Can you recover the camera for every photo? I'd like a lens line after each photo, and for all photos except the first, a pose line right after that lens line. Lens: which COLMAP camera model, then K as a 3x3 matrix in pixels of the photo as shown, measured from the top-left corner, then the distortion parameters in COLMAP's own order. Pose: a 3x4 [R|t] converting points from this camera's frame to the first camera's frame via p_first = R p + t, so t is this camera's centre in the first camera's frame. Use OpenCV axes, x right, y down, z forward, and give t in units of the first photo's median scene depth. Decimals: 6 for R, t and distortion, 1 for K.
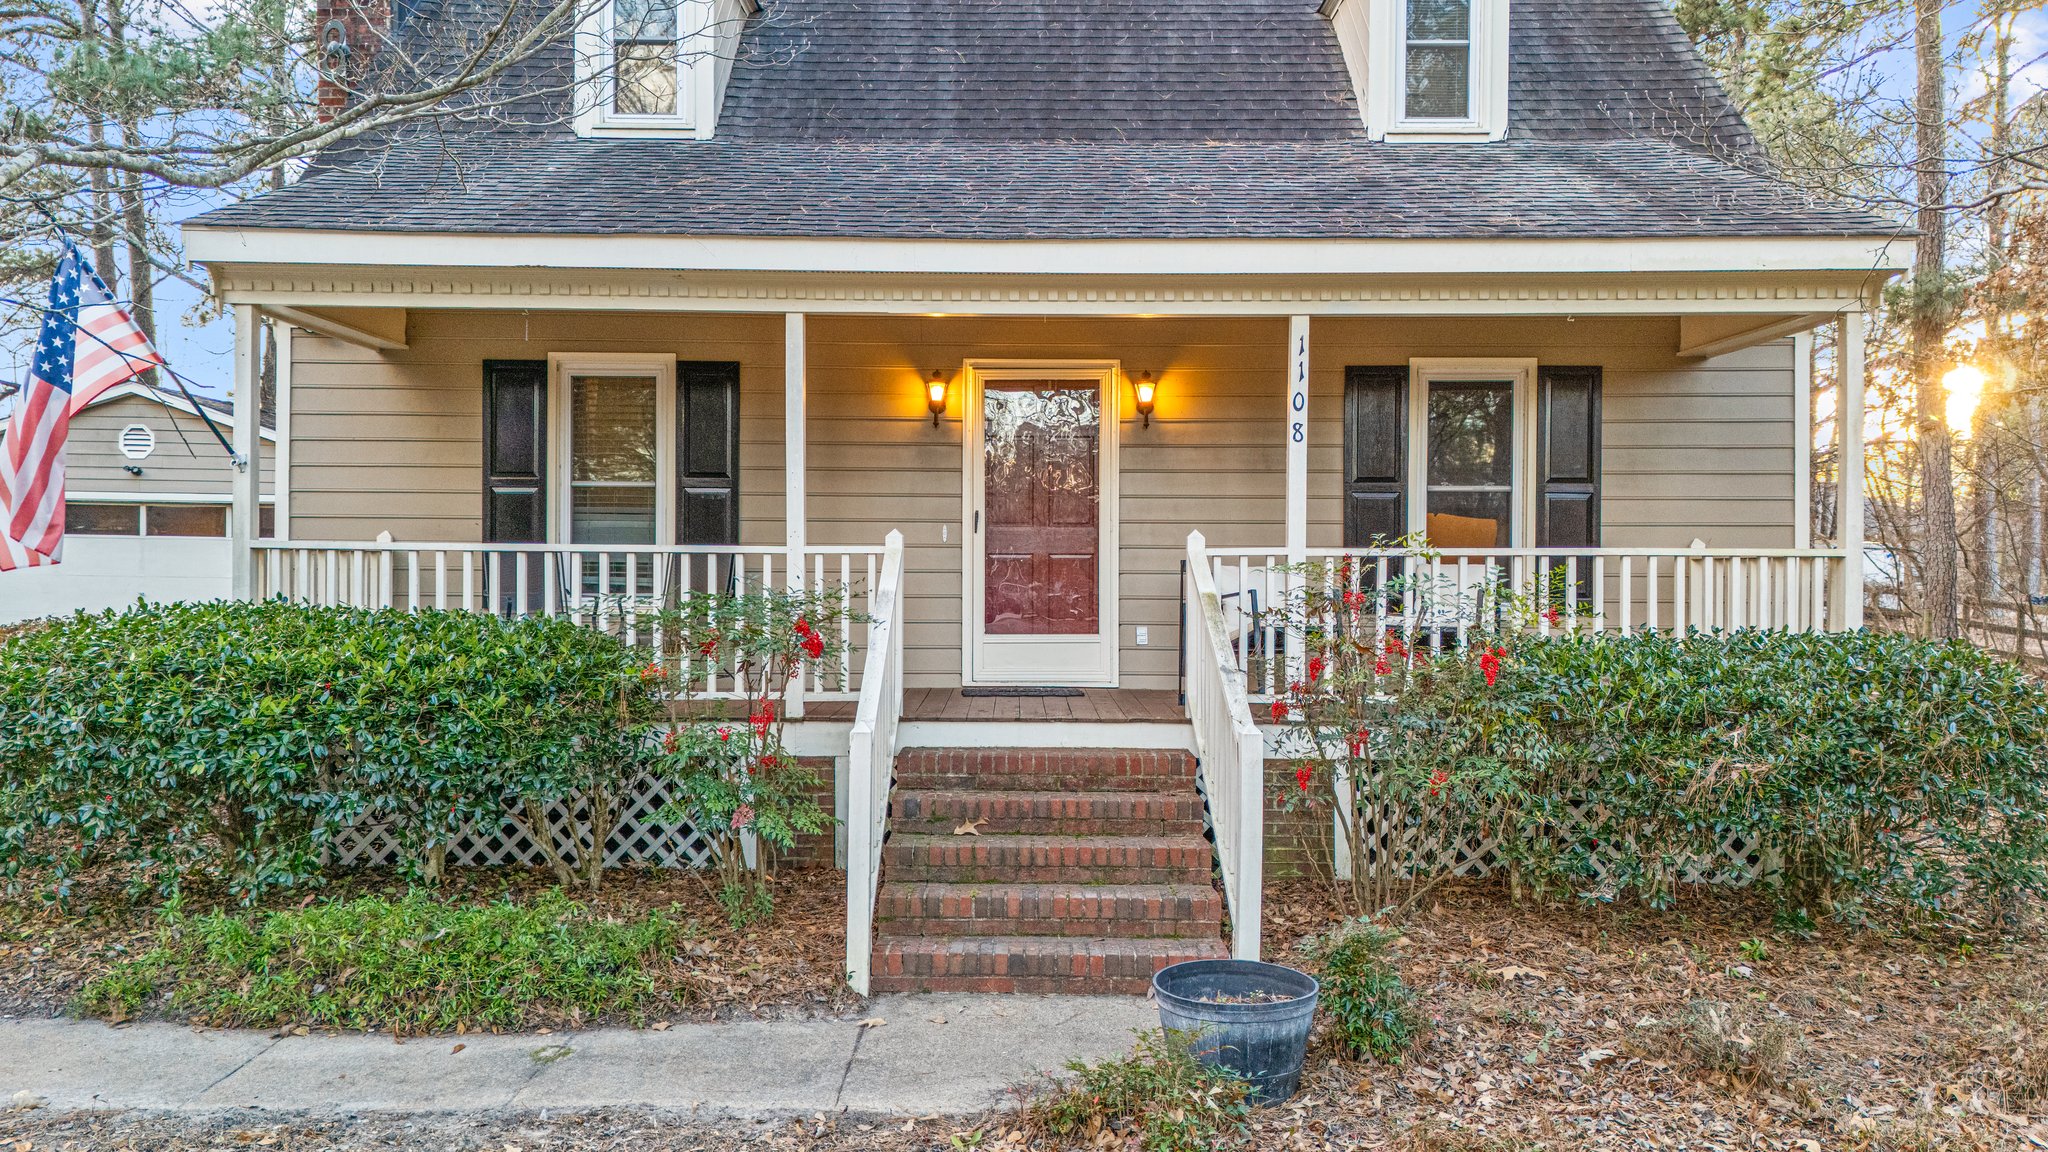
lens RADIAL K [[1503.8, 0, 1035.5], [0, 1503.8, 569.4], [0, 0, 1]] dist [0.069953, -0.067691]
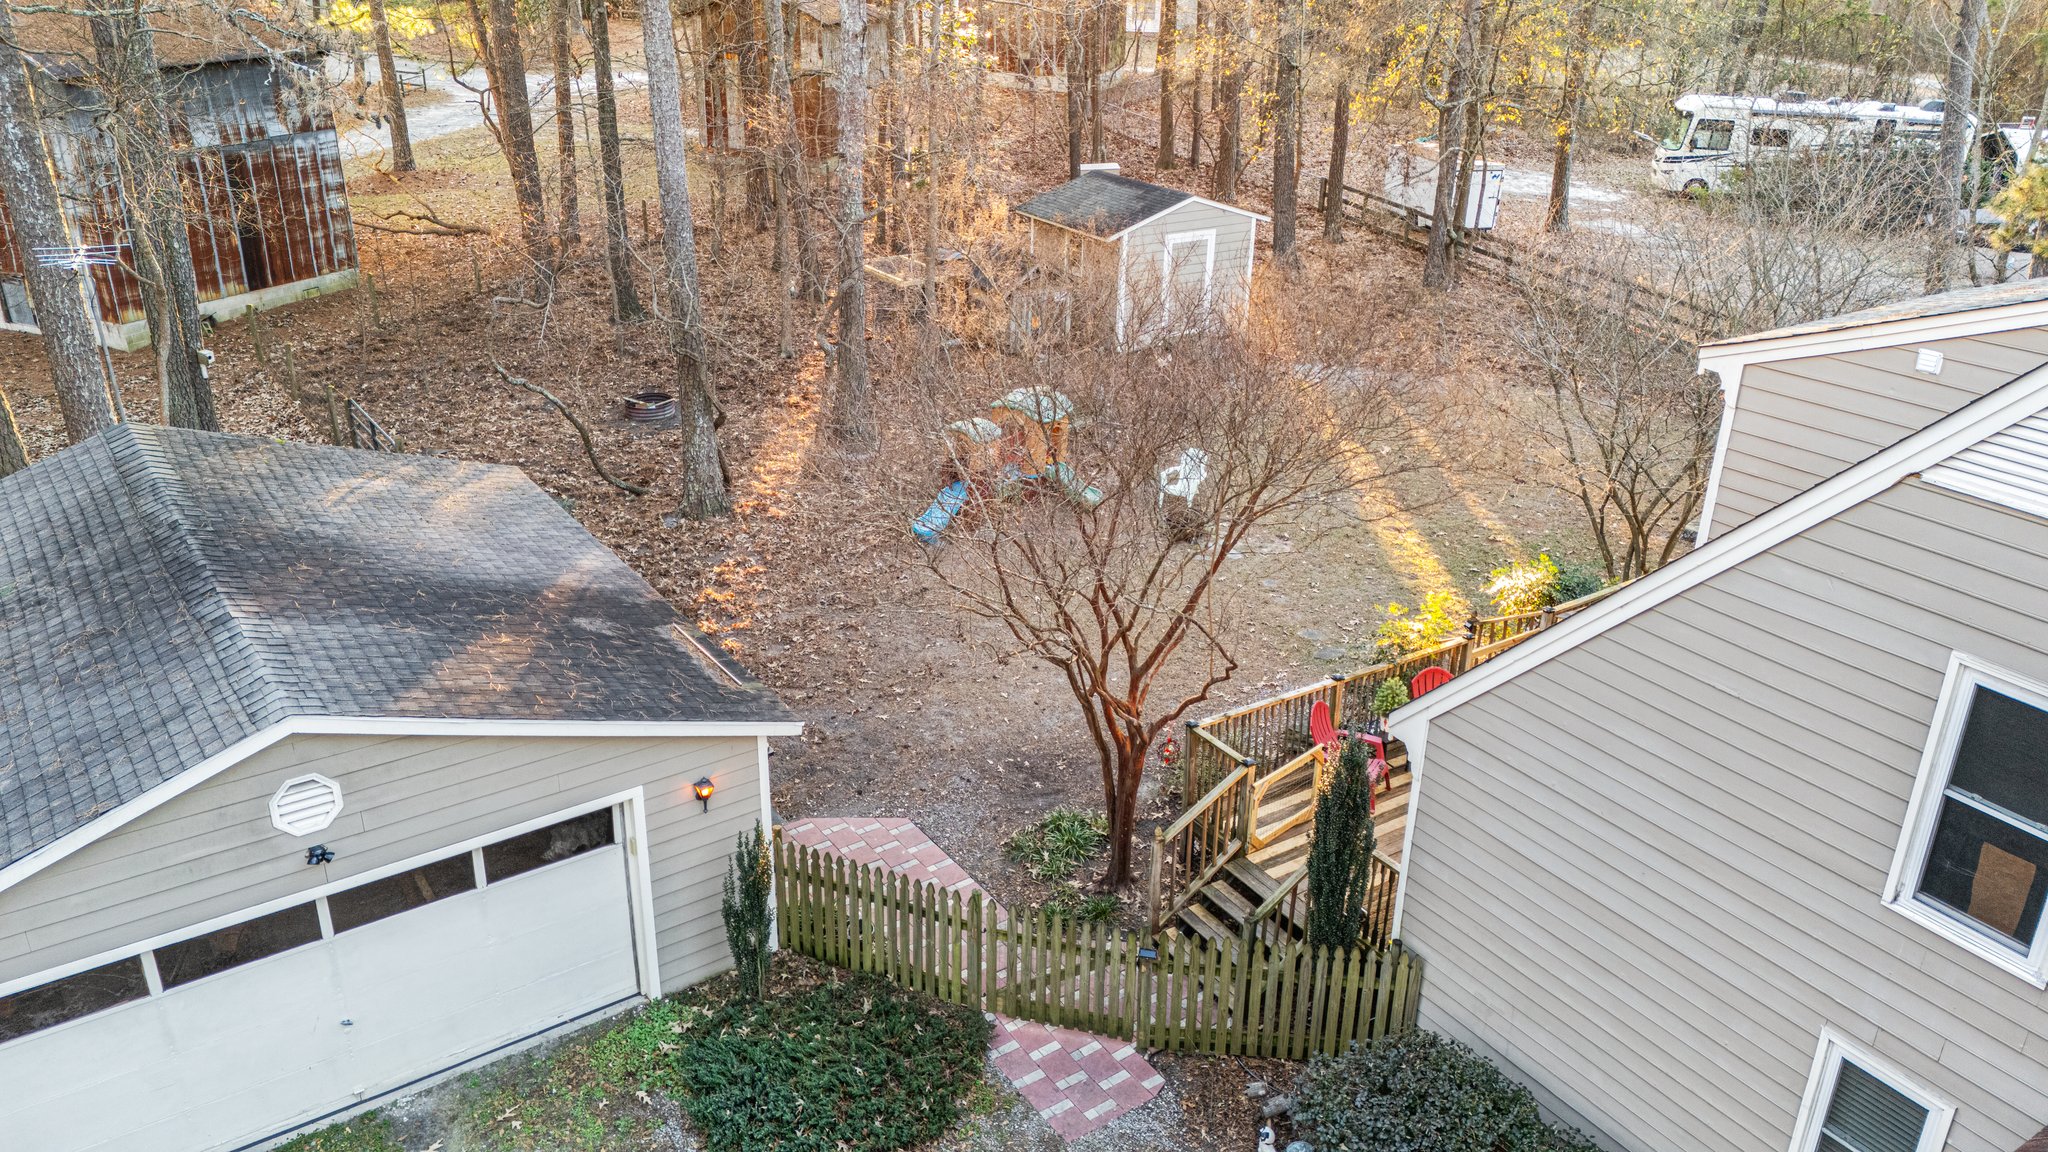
lens RADIAL K [[1503.8, 0, 1035.5], [0, 1503.8, 569.4], [0, 0, 1]] dist [0.069953, -0.067691]
pose [[0.845838, -0.209121, 0.490741, -1.739633], [-0.008237, 0.914726, 0.403991, -1.060887], [-0.533377, -0.345753, 0.771987, 1.361622]]
